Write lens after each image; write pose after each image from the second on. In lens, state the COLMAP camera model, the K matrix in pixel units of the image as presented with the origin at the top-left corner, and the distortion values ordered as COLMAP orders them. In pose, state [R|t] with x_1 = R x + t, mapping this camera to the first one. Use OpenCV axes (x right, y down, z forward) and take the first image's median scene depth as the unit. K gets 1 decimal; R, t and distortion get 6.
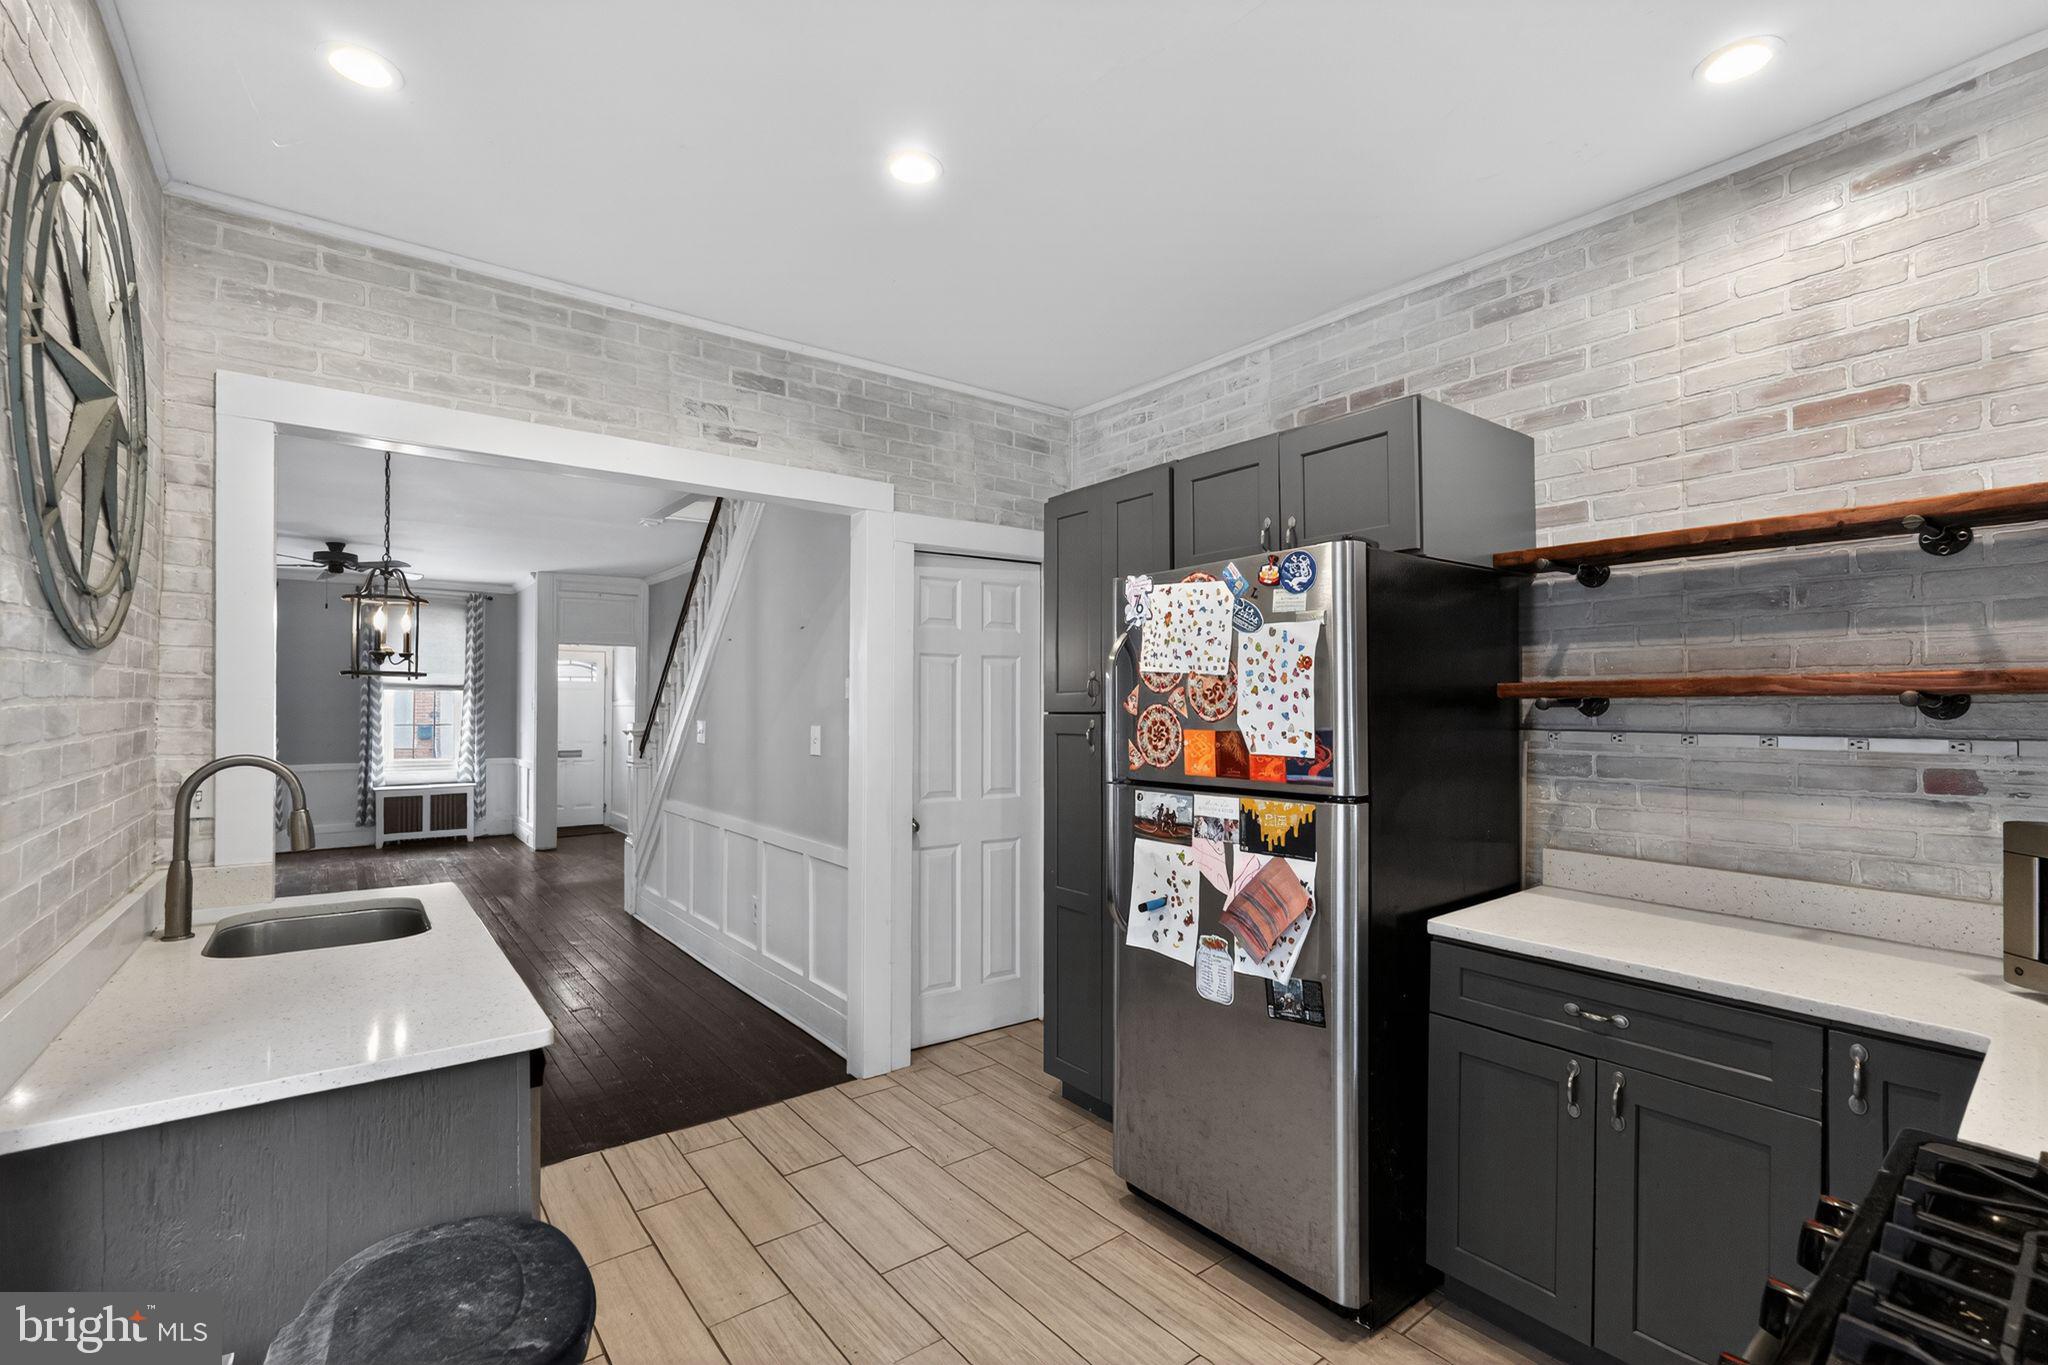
lens RADIAL K [[895.1, 0, 1021.5], [0, 895.1, 695.1], [0, 0, 1]] dist [-0.012320, -0.000085]
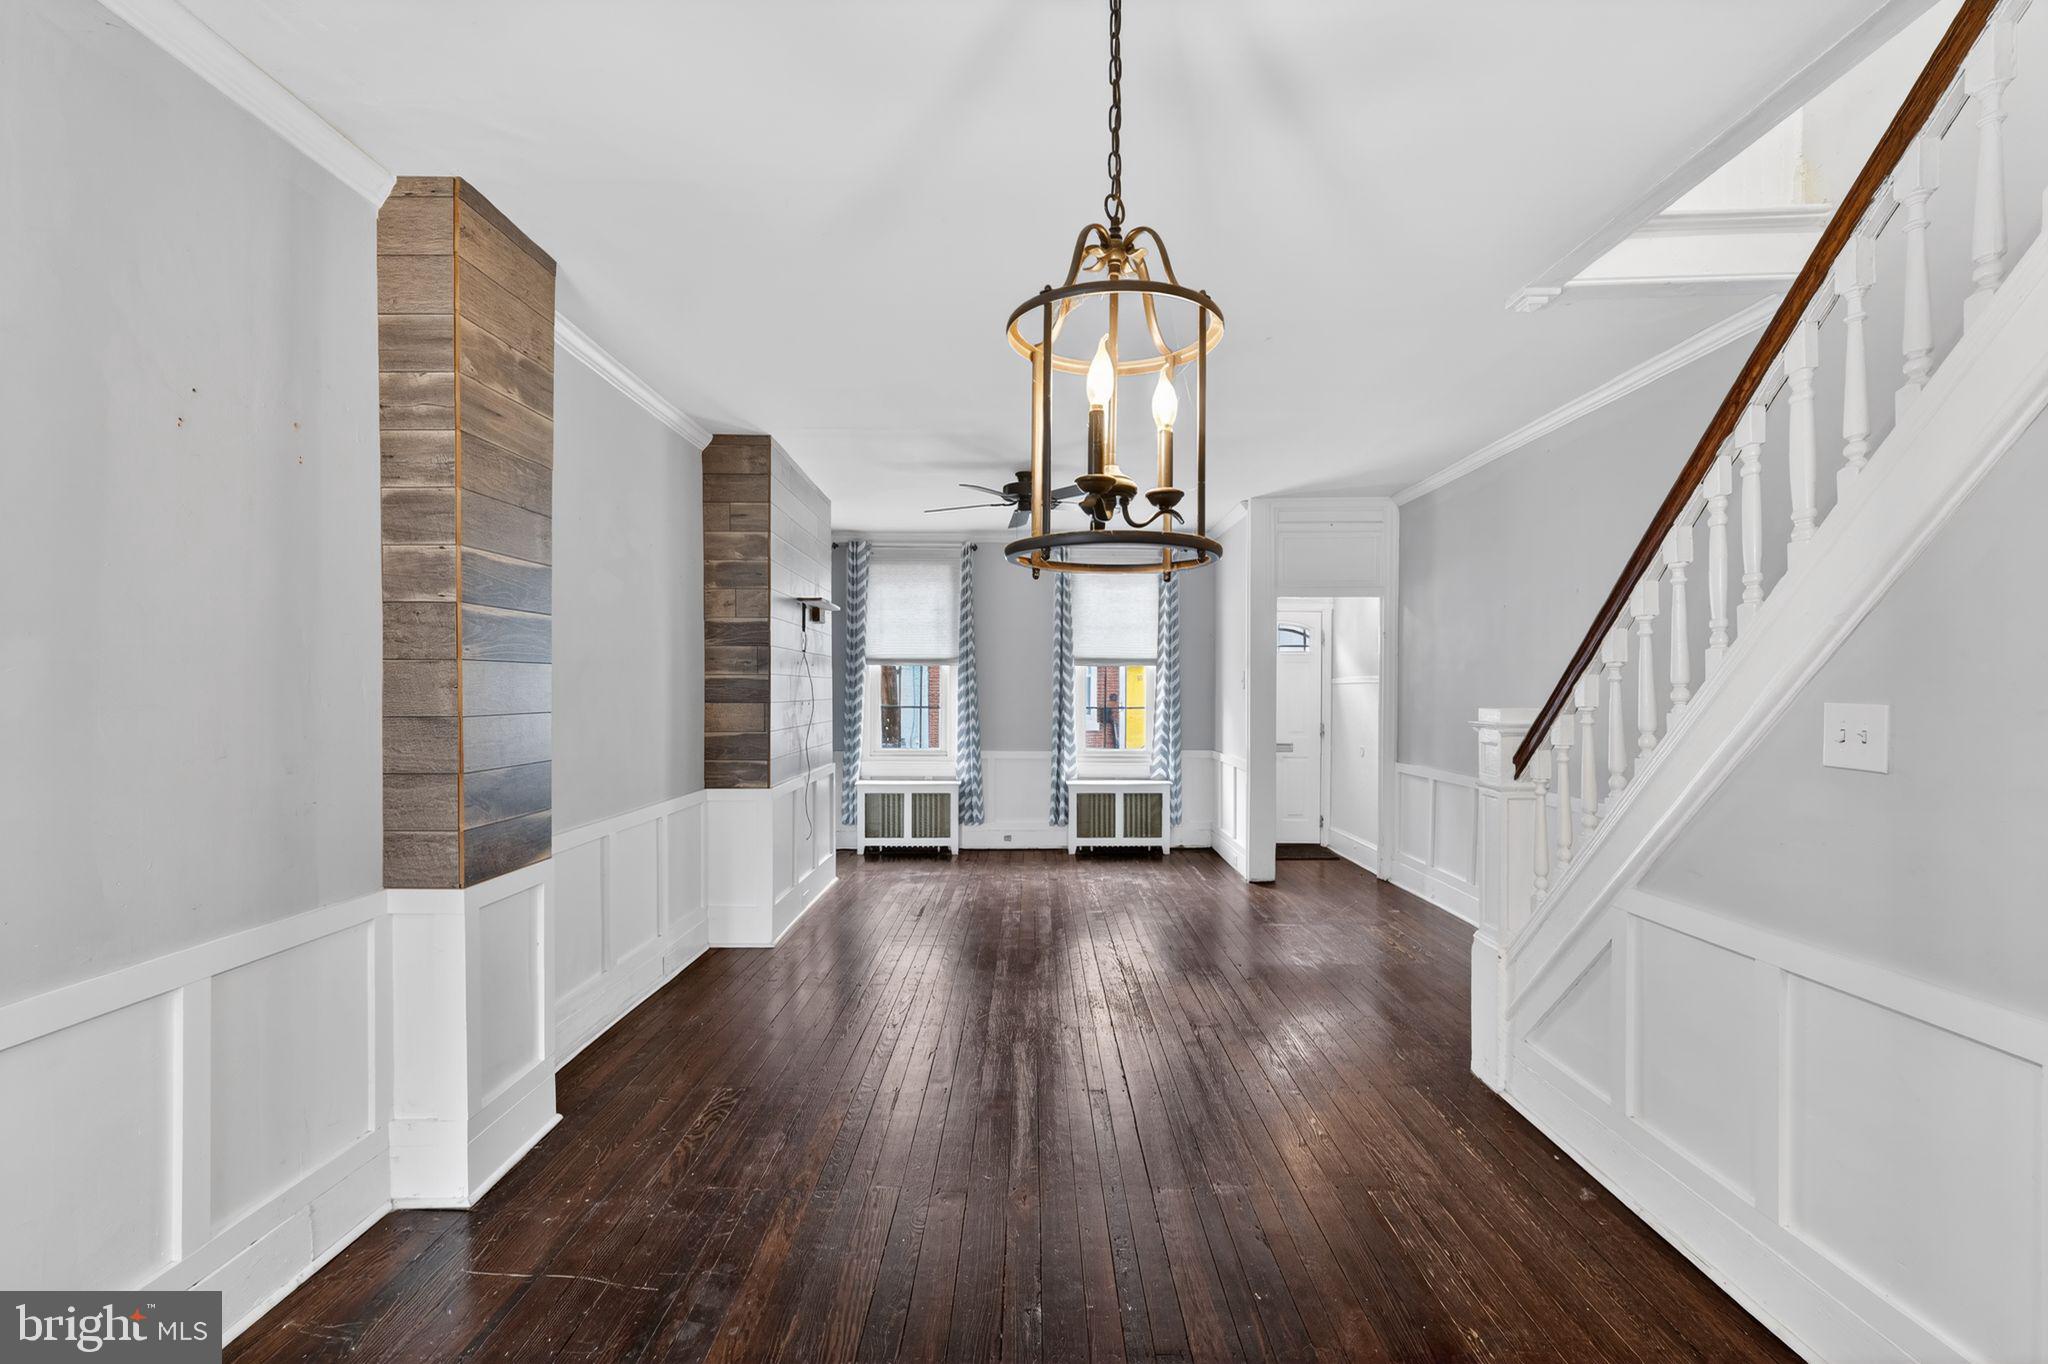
lens RADIAL K [[895.1, 0, 1021.2], [0, 895.1, 691.2], [0, 0, 1]] dist [-0.012320, -0.000085]
pose [[0.781025, 0.001136, -0.624499, -0.223602], [0.005290, 0.999950, 0.008435, 0.011023], [0.624478, -0.009891, 0.780980, 0.299838]]
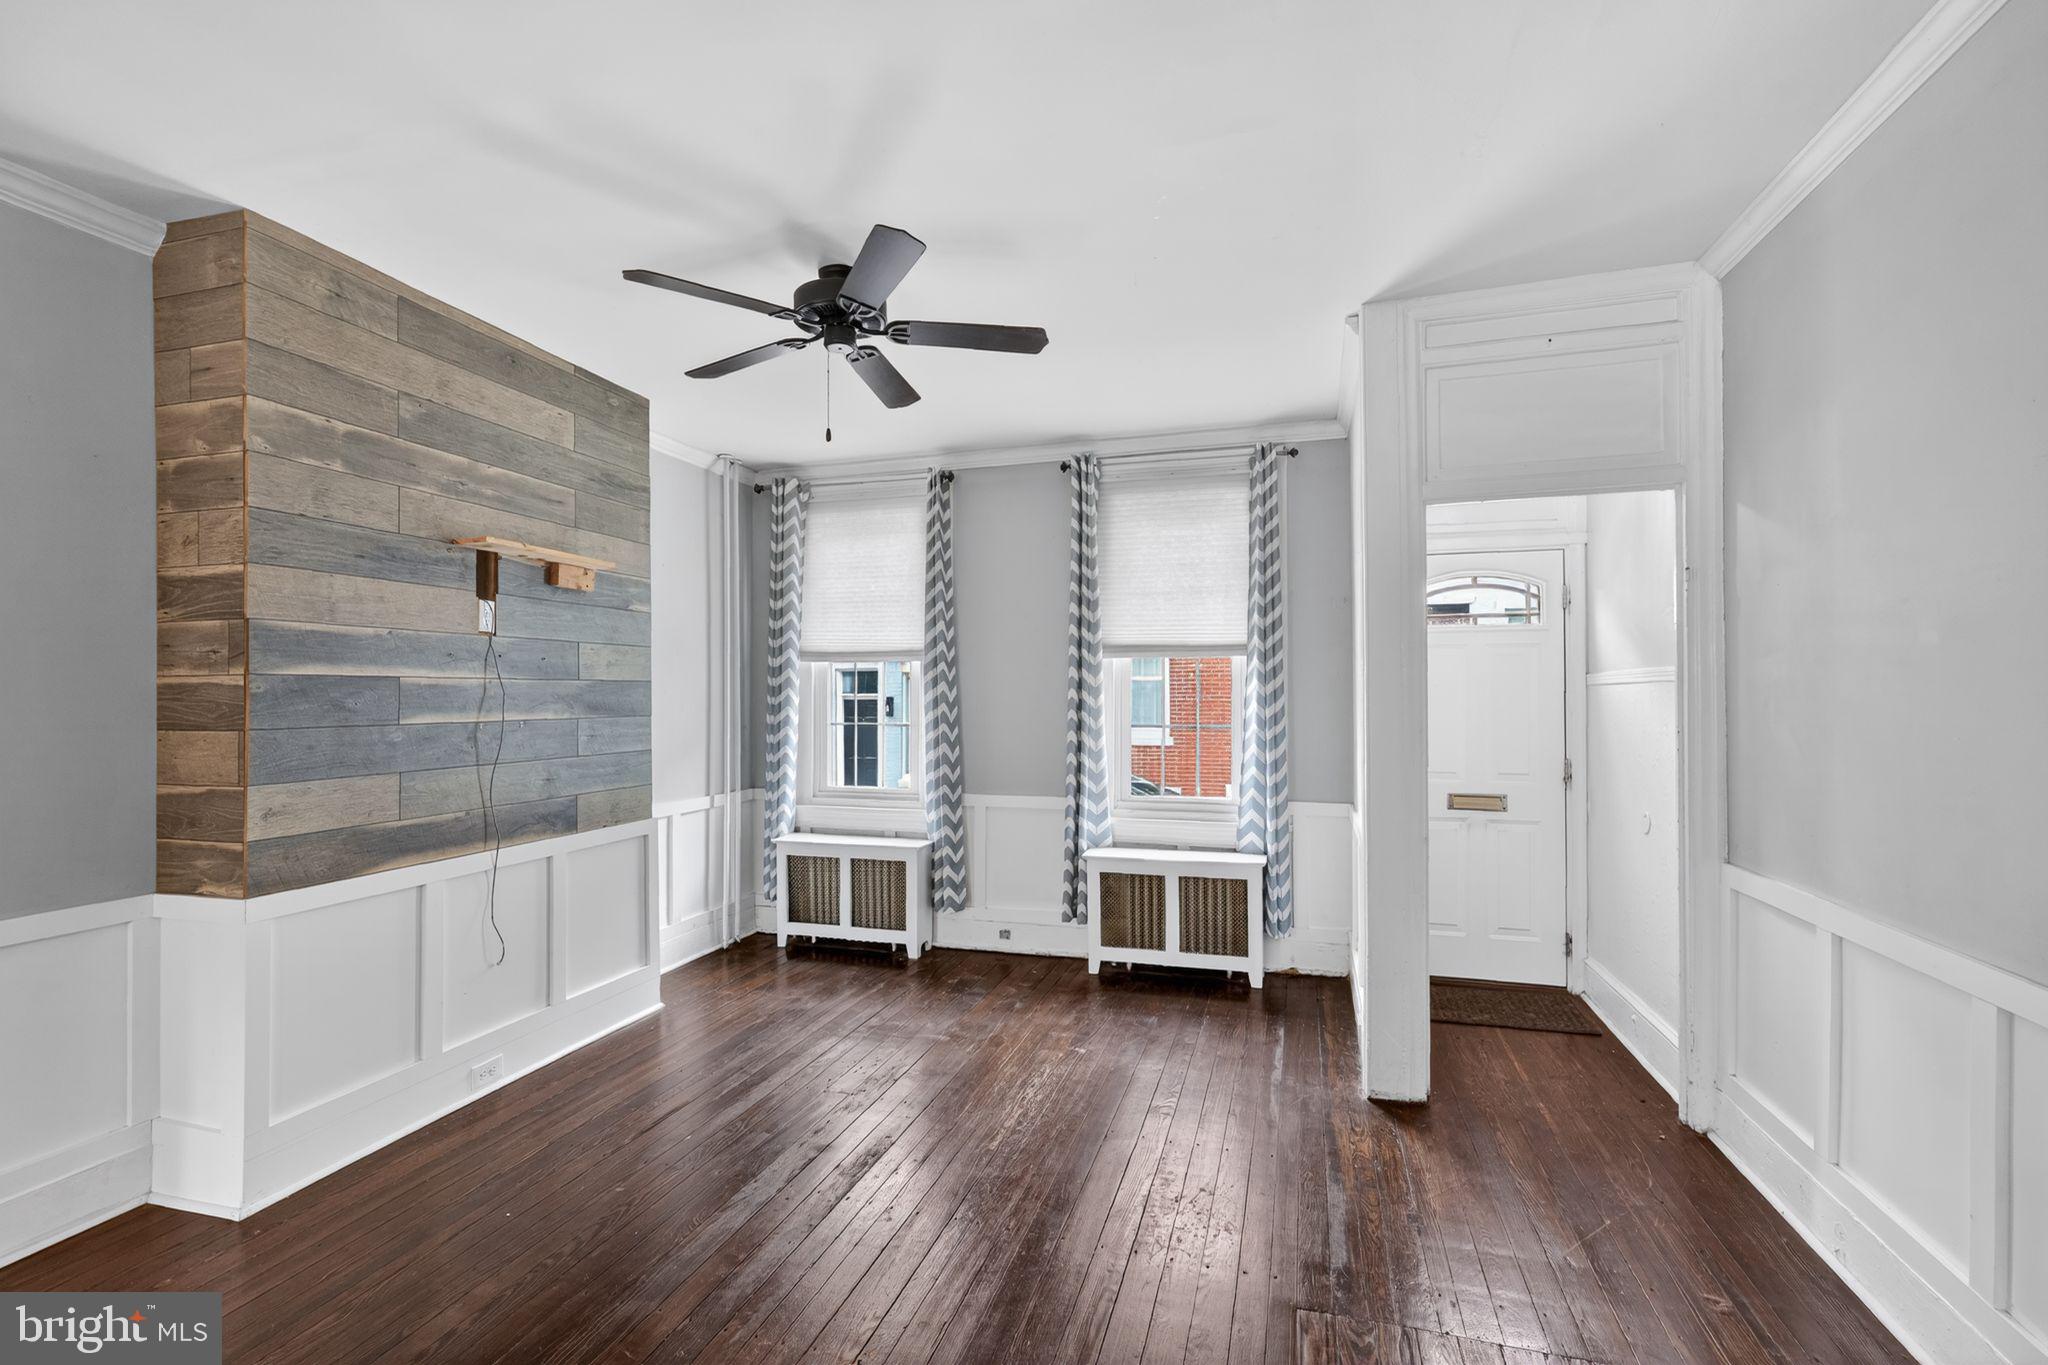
lens RADIAL K [[895.1, 0, 1023.7], [0, 895.1, 678.9], [0, 0, 1]] dist [-0.012320, -0.000085]
pose [[0.569917, -0.016903, -0.821529, -0.316462], [0.011920, 0.999853, -0.012303, 0.012109], [0.821616, -0.002781, 0.570034, 0.656812]]
